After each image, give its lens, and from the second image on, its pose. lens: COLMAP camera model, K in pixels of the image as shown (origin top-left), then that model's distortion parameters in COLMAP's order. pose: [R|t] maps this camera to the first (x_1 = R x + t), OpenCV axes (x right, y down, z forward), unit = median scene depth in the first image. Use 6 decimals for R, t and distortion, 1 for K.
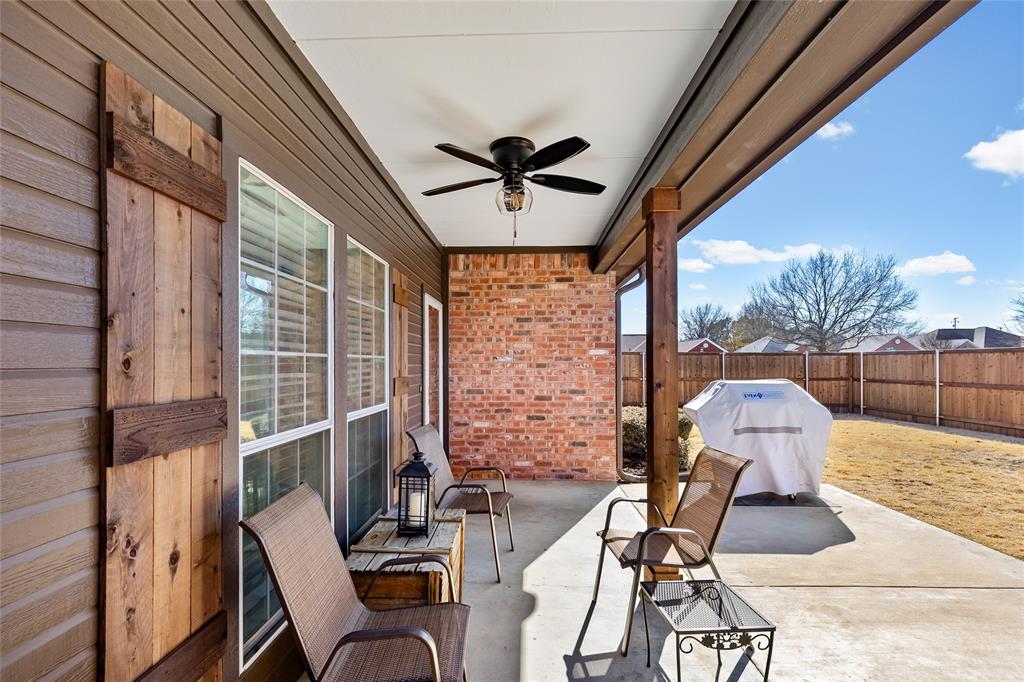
lens RADIAL K [[459.7, 0, 511.7], [0, 459.7, 353.9], [0, 0, 1]] dist [0.000838, -0.000551]
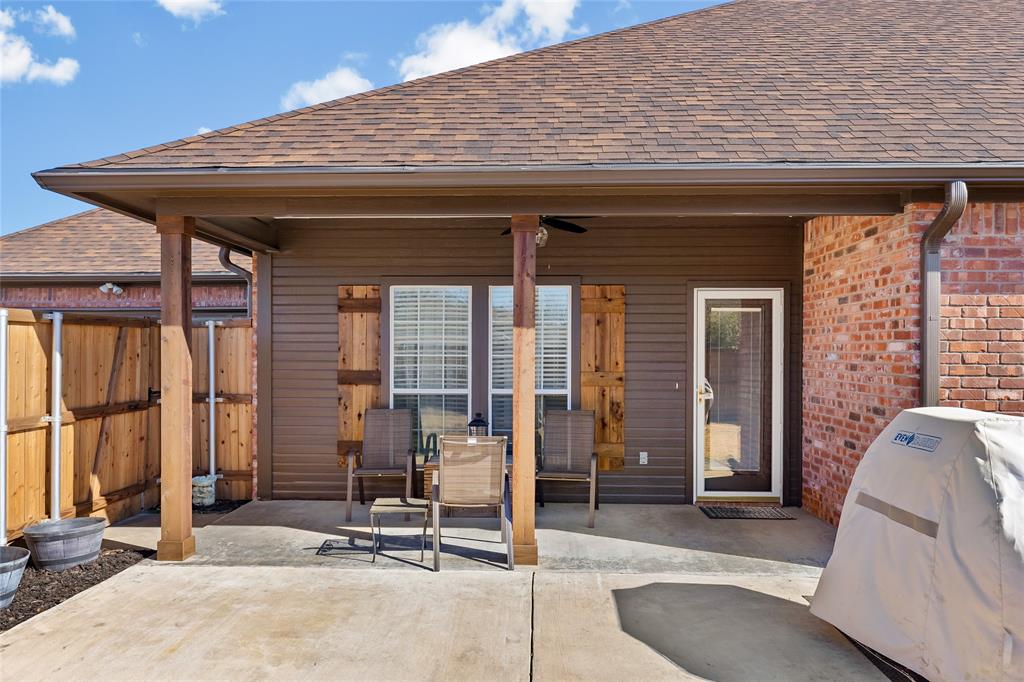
lens RADIAL K [[703.9, 0, 513.1], [0, 703.9, 344.5], [0, 0, 1]] dist [0.001261, 0.000221]
pose [[0.002079, -0.007554, -0.999969, 4.083619], [0.015906, 0.999845, -0.007520, -0.029969], [0.999871, -0.015890, 0.002198, 1.908335]]
